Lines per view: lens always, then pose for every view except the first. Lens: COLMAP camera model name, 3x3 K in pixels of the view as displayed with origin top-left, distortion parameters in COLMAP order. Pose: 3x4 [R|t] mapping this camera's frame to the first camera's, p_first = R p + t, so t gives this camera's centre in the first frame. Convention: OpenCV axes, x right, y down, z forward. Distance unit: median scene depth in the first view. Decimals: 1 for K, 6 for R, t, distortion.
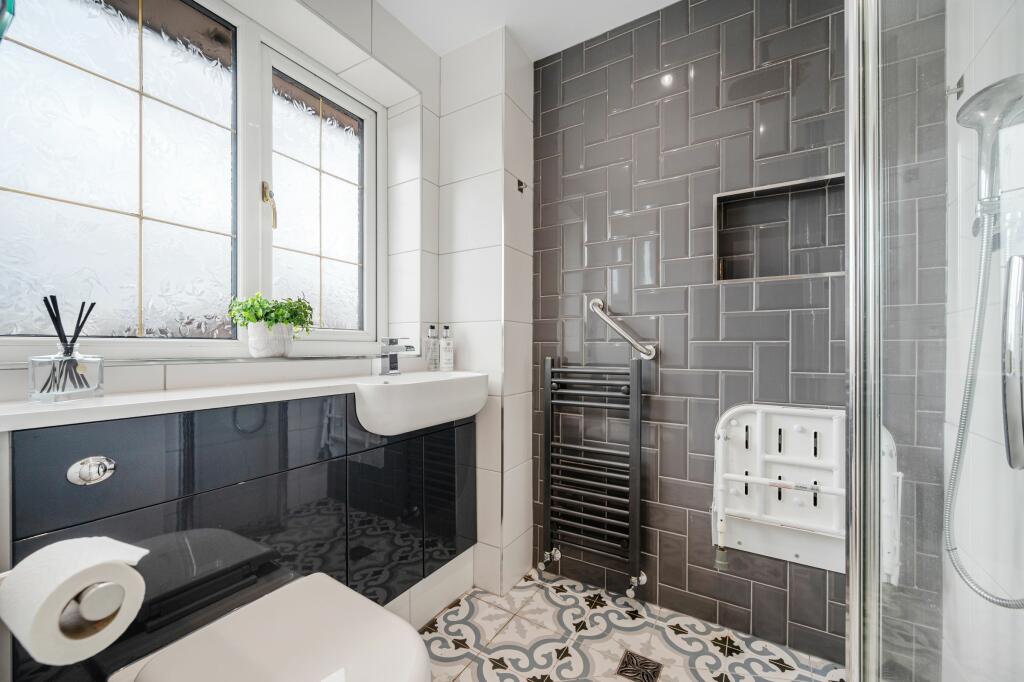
lens RADIAL K [[399.5, 0, 510.8], [0, 399.5, 344.4], [0, 0, 1]] dist [-0.000024, -0.000348]
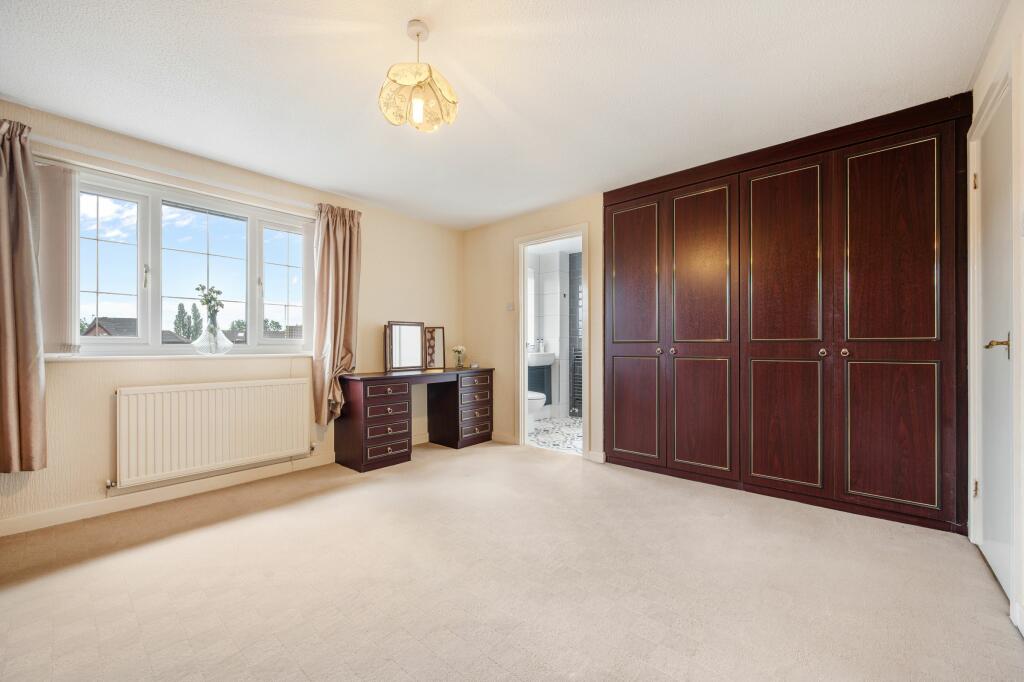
lens RADIAL K [[399.5, 0, 510.5], [0, 399.5, 344.6], [0, 0, 1]] dist [-0.000024, -0.000348]
pose [[0.982392, -0.001180, -0.186828, 0.199783], [0.000684, 0.999996, -0.002718, 0.010225], [0.186831, 0.002542, 0.982389, -2.306026]]
